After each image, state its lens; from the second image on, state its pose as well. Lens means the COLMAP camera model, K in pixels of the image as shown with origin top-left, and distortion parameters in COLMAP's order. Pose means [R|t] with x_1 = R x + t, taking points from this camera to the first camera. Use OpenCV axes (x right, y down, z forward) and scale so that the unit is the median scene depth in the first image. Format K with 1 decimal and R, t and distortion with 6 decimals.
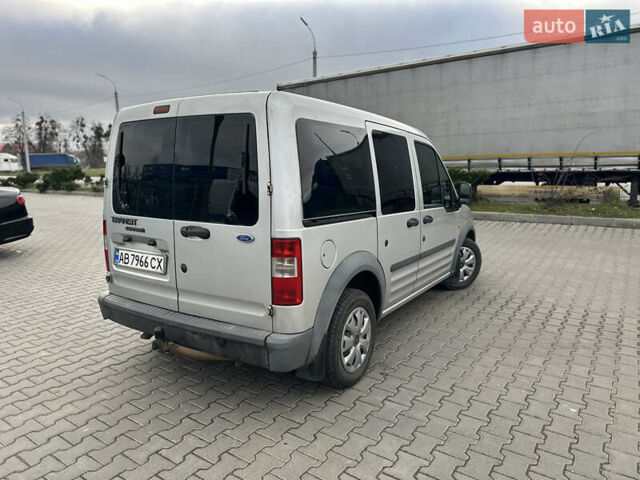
lens RADIAL K [[445.2, 0, 321.5], [0, 445.2, 238.5], [0, 0, 1]] dist [0.050252, -0.057199]
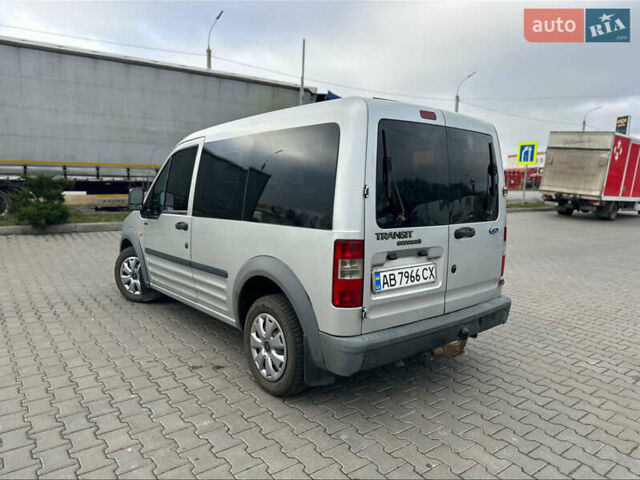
lens RADIAL K [[445.2, 0, 321.5], [0, 445.2, 238.5], [0, 0, 1]] dist [0.050252, -0.057199]
pose [[0.321062, -0.107722, 0.940912, -1.309079], [0.128408, 0.989287, 0.069444, -0.111911], [-0.938312, 0.098525, 0.331455, 0.871415]]
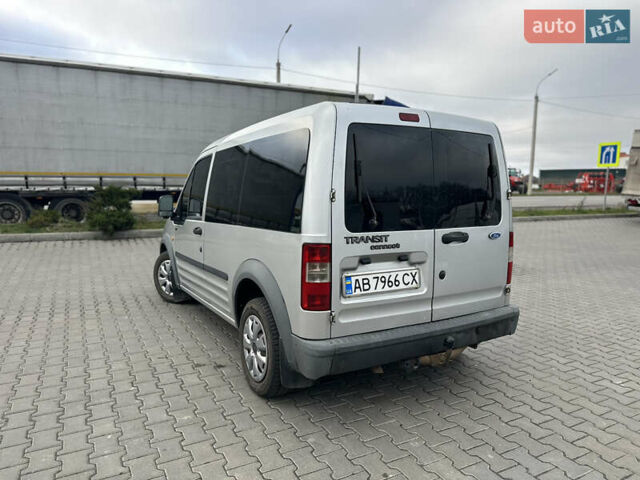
lens RADIAL K [[445.2, 0, 321.5], [0, 445.2, 238.5], [0, 0, 1]] dist [0.050252, -0.057199]
pose [[0.468068, -0.090675, 0.879028, -1.242475], [0.131140, 0.990835, 0.032378, -0.080622], [-0.873908, 0.100120, 0.475669, 0.694322]]
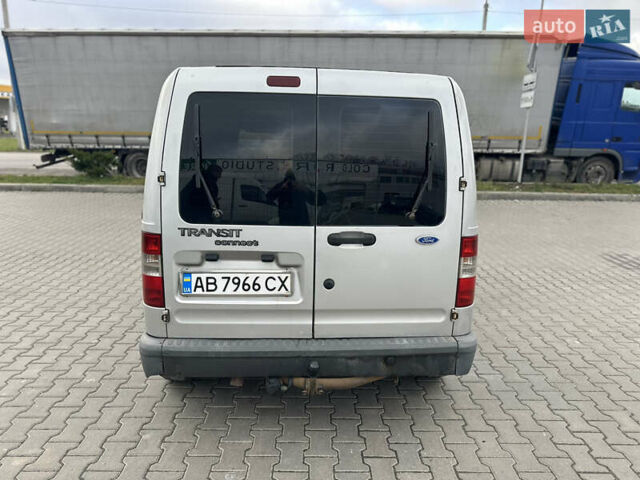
lens RADIAL K [[445.2, 0, 321.5], [0, 445.2, 238.5], [0, 0, 1]] dist [0.050252, -0.057199]
pose [[0.814367, -0.102736, 0.571185, -0.720117], [0.069585, 0.994392, 0.079645, -0.075677], [-0.576164, -0.025114, 0.816948, 0.325153]]
